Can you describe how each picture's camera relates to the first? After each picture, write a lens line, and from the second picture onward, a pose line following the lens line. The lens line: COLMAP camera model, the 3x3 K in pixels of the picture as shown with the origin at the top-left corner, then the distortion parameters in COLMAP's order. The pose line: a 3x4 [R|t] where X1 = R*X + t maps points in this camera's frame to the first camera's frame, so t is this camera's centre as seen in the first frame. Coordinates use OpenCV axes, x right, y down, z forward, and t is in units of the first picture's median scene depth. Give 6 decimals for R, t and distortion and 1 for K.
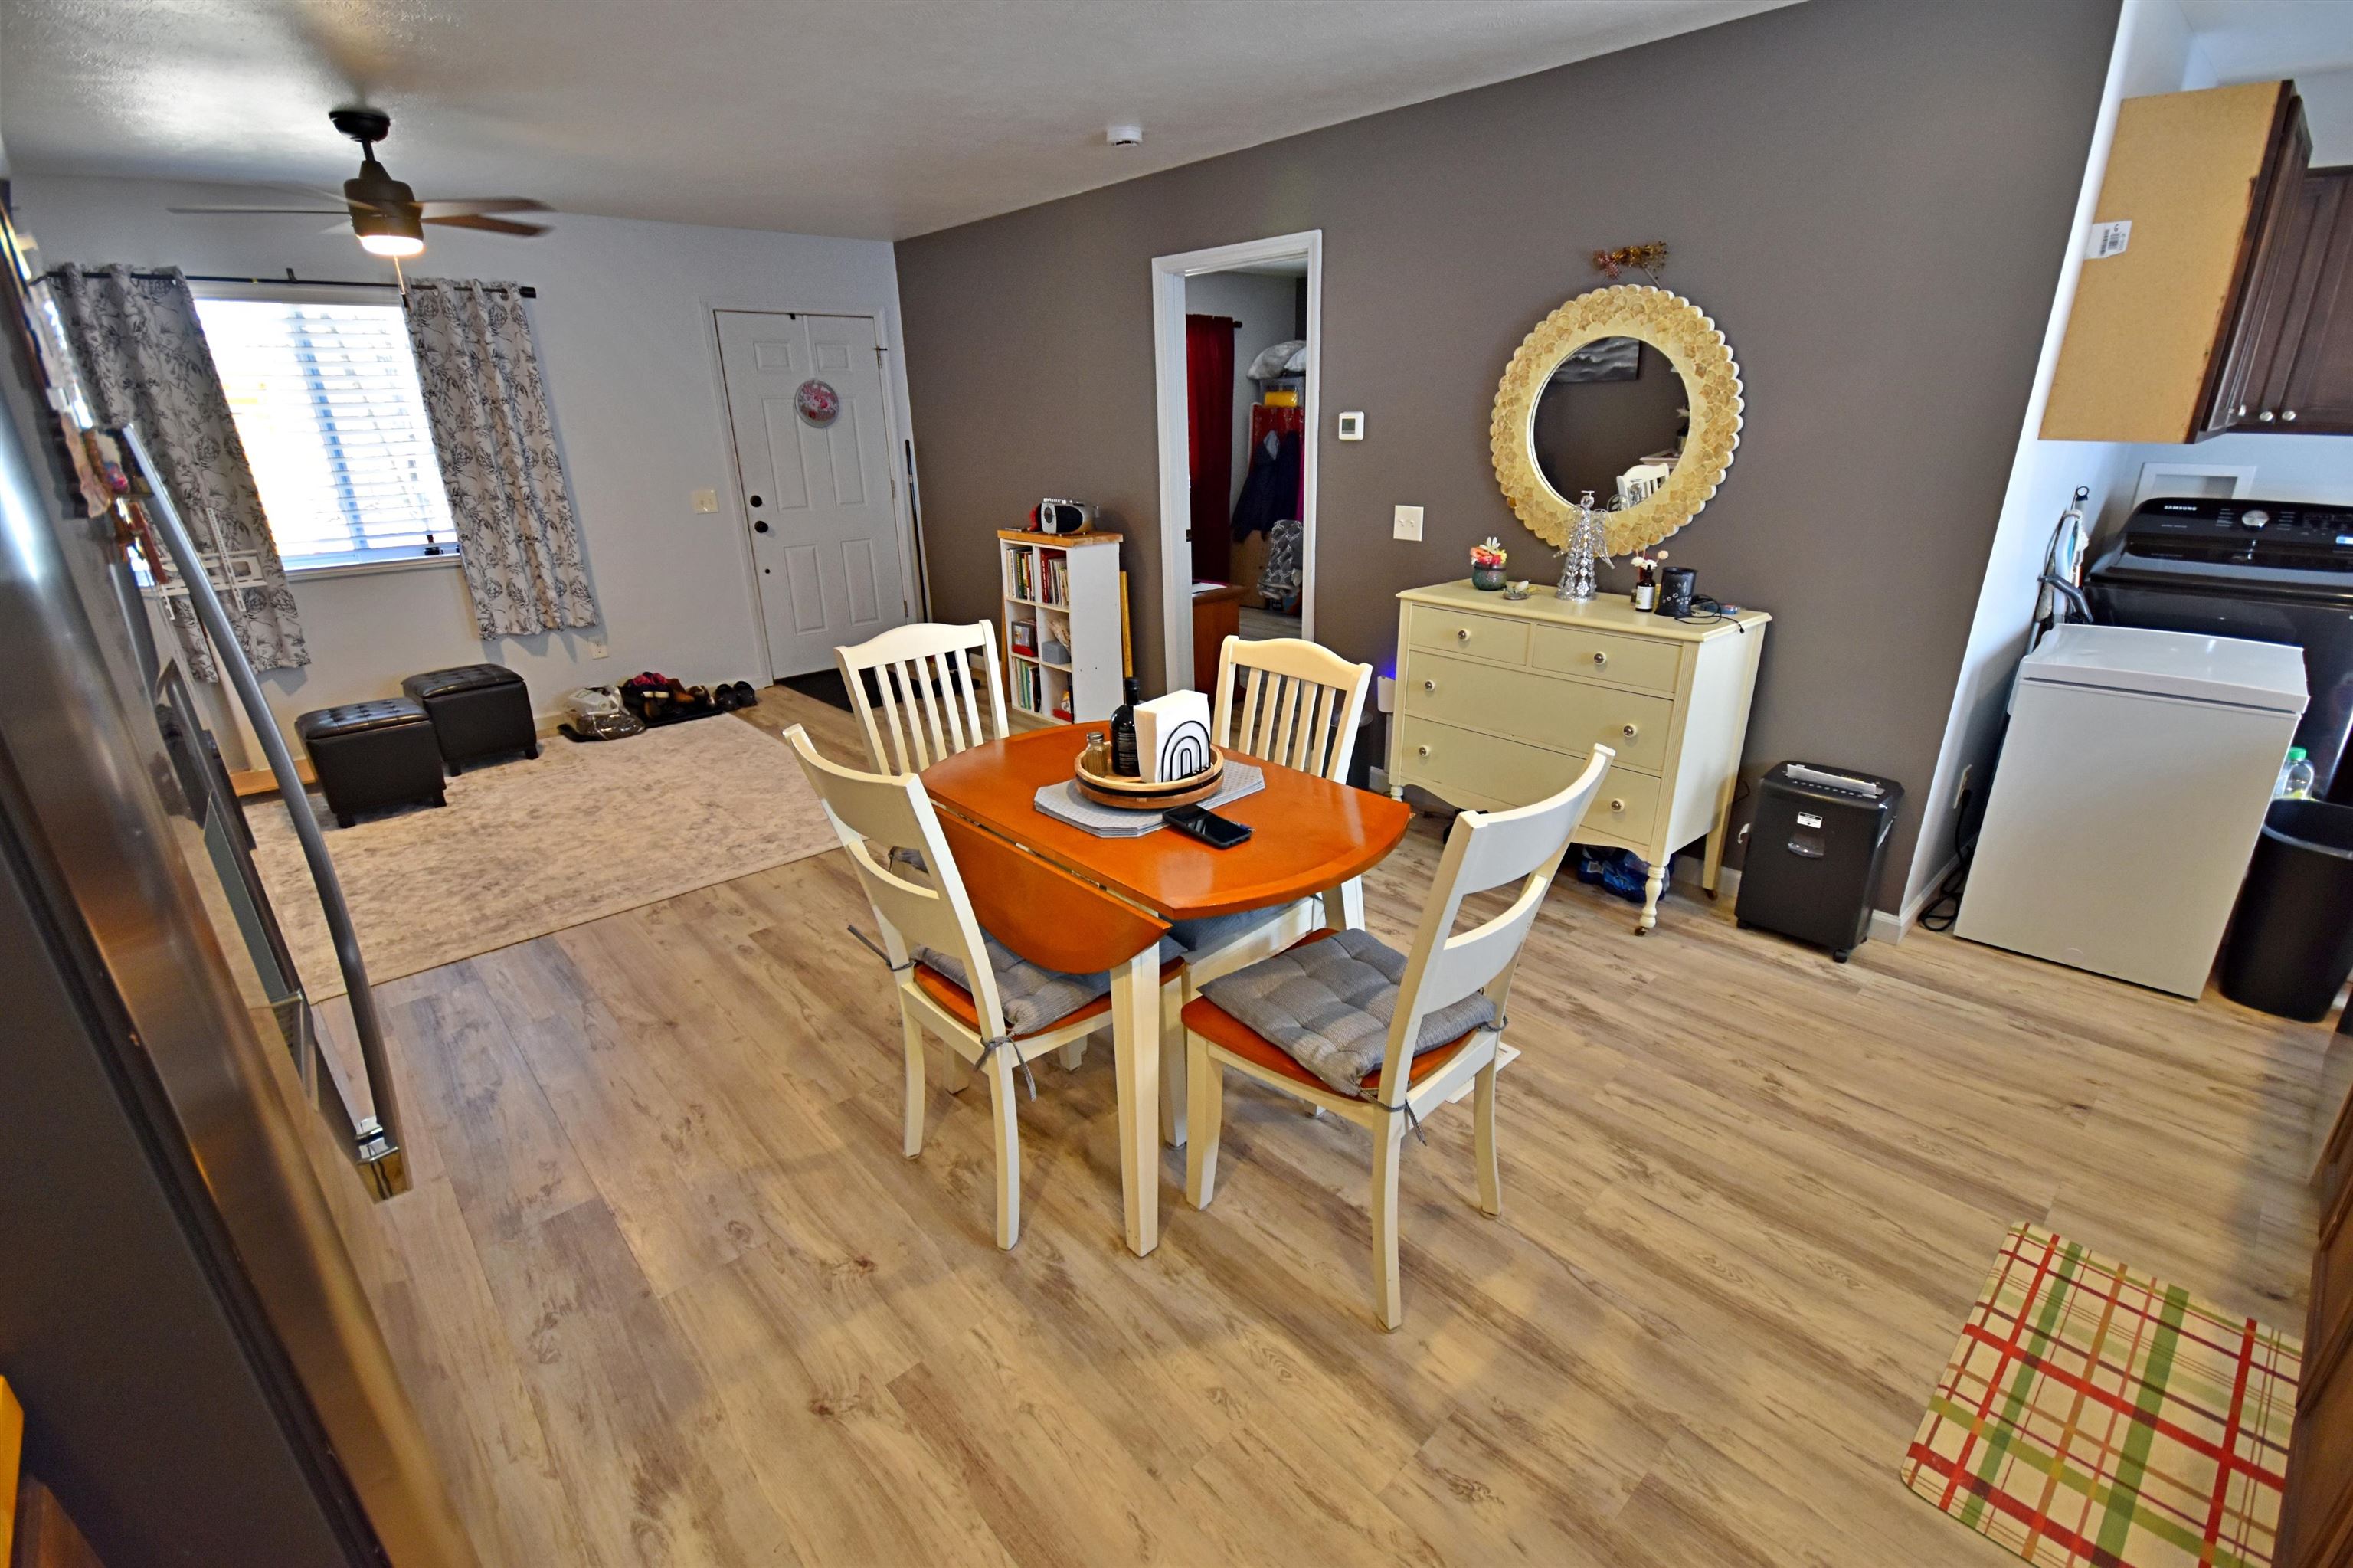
lens RADIAL K [[1031.9, 0, 1176.7], [0, 1031.9, 782.6], [0, 0, 1]] dist [0.009885, -0.011383]
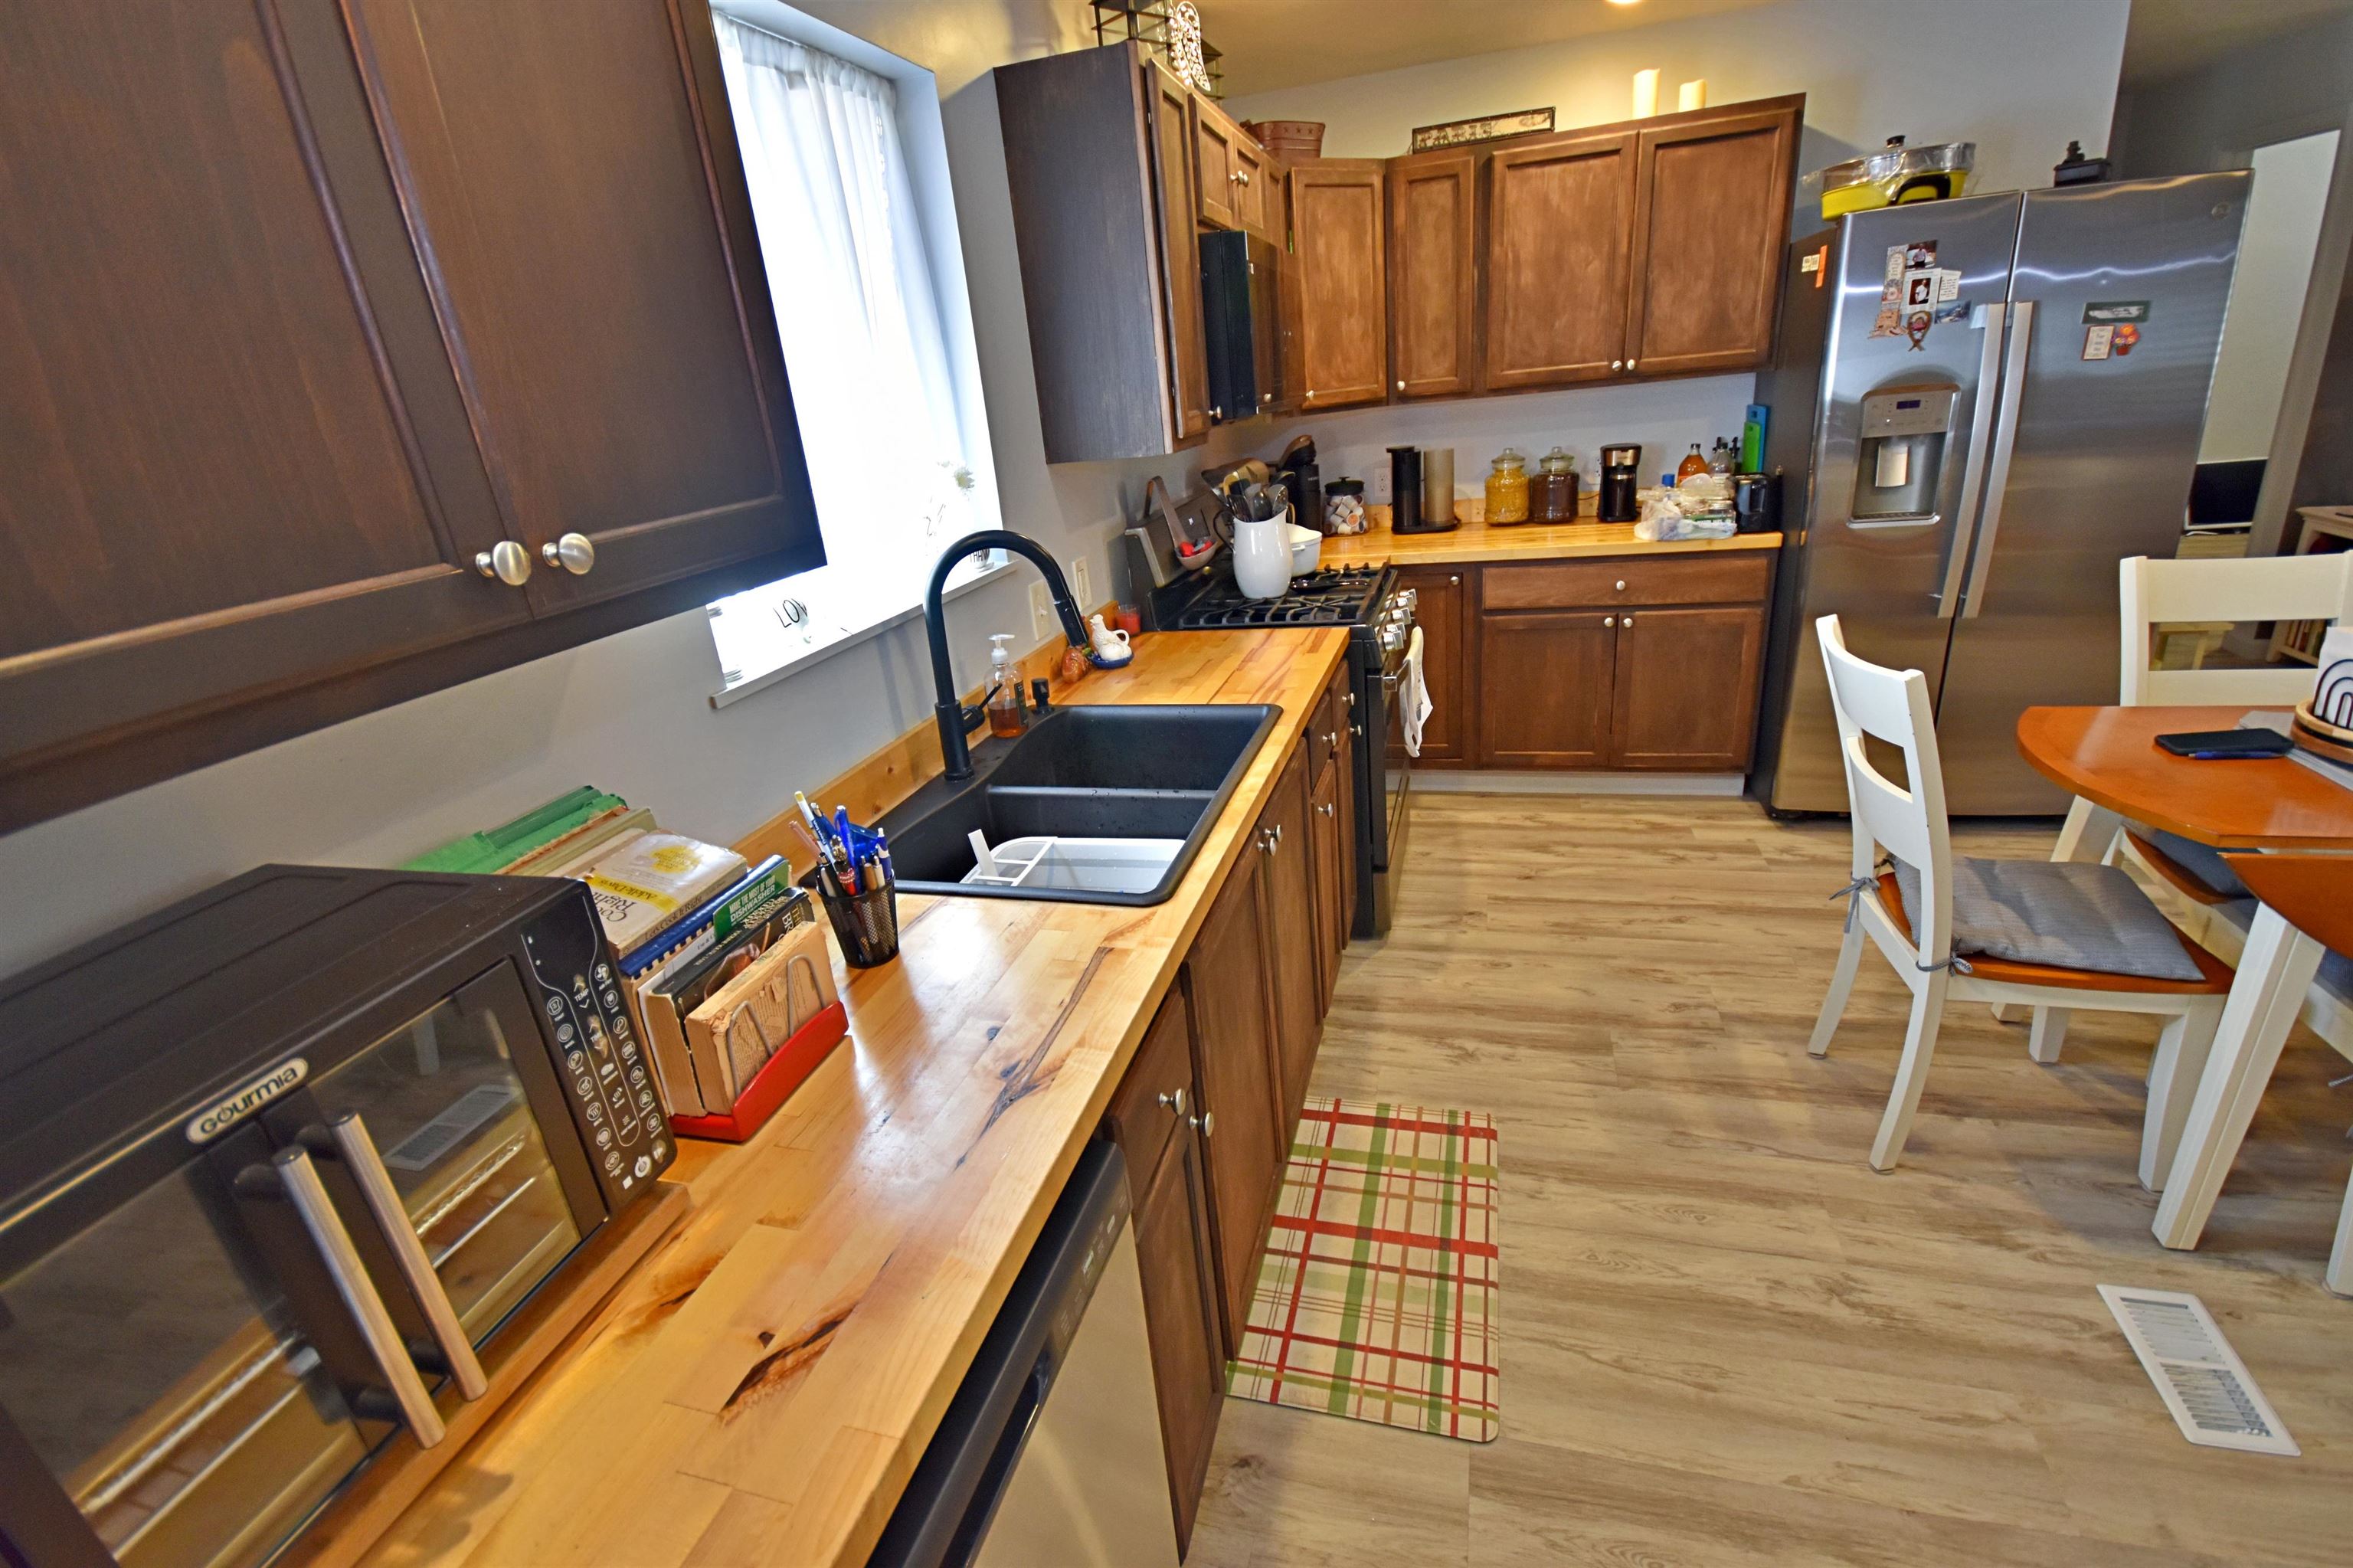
lens RADIAL K [[1031.9, 0, 1172.1], [0, 1031.9, 791.9], [0, 0, 1]] dist [0.009885, -0.011383]
pose [[-0.845255, 0.286819, -0.450864, 0.835688], [-0.074655, 0.772082, 0.631123, -0.292145], [0.529122, 0.567120, -0.631194, 0.736257]]
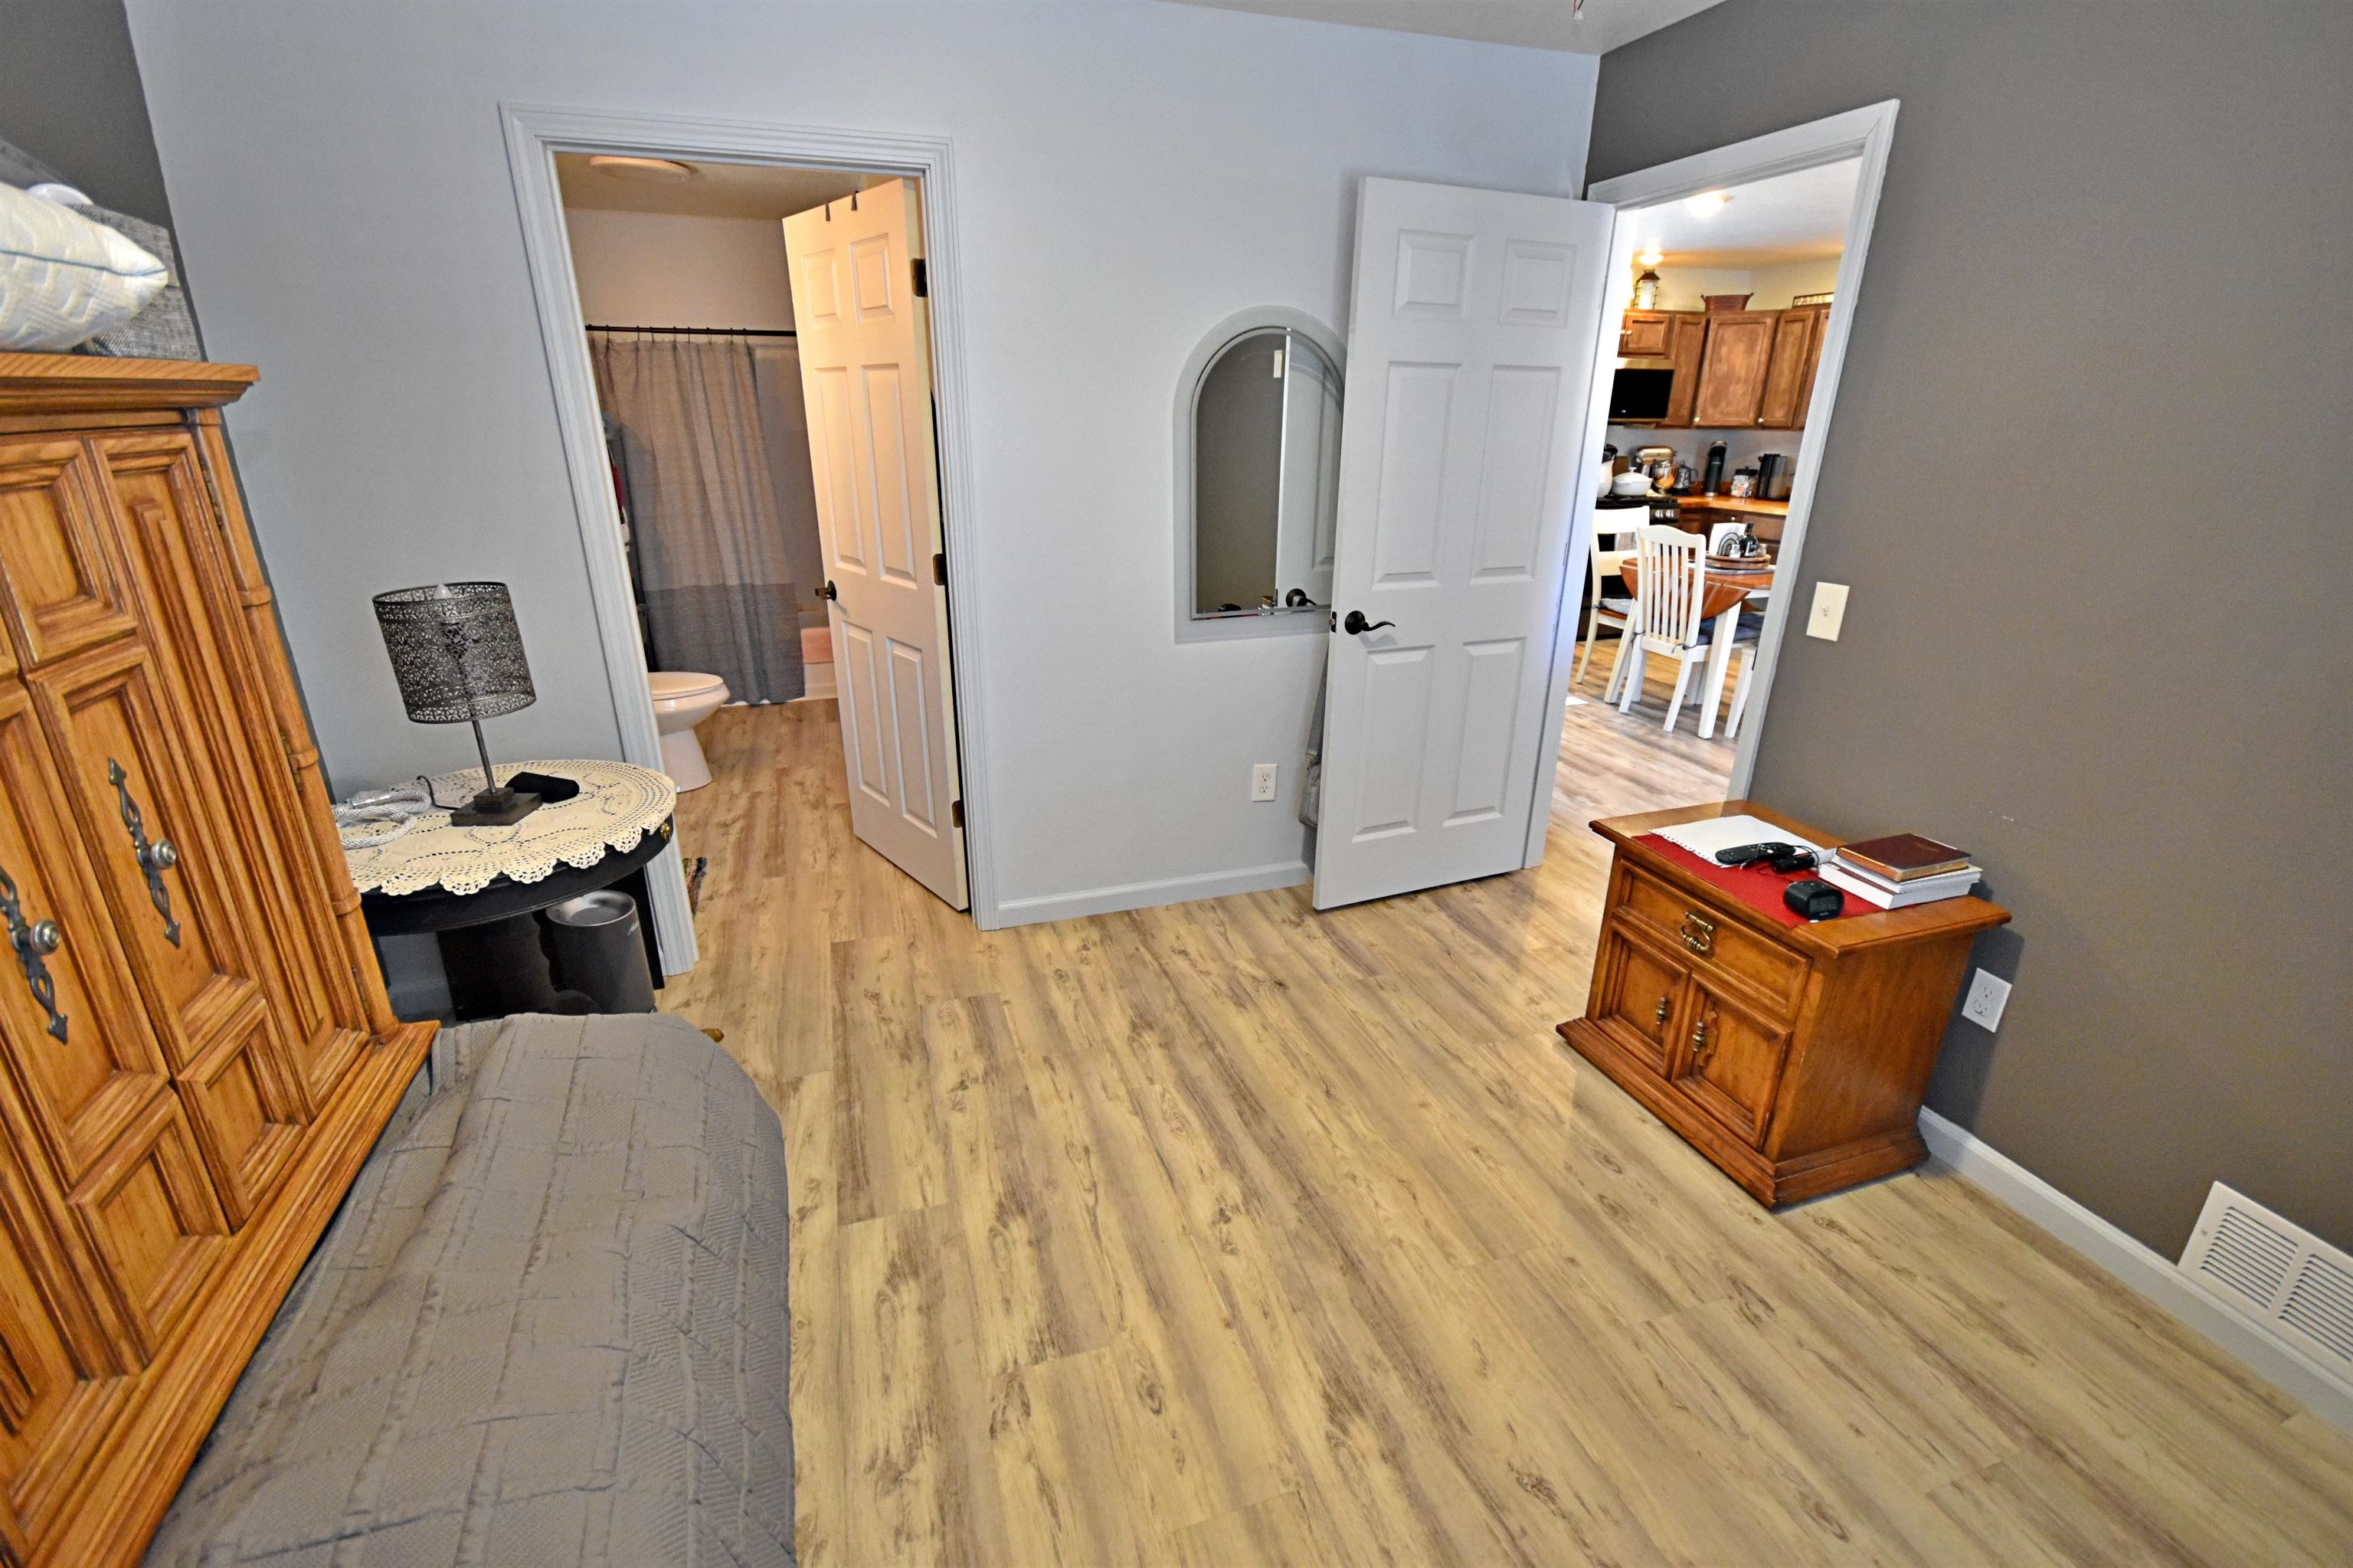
lens RADIAL K [[1031.9, 0, 1153.7], [0, 1031.9, 801.7], [0, 0, 1]] dist [0.009885, -0.011383]
pose [[-0.908789, -0.128697, 0.396912, 0.133195], [0.159937, 0.771149, 0.616239, -0.940128], [-0.385386, 0.623512, -0.680228, 2.578047]]
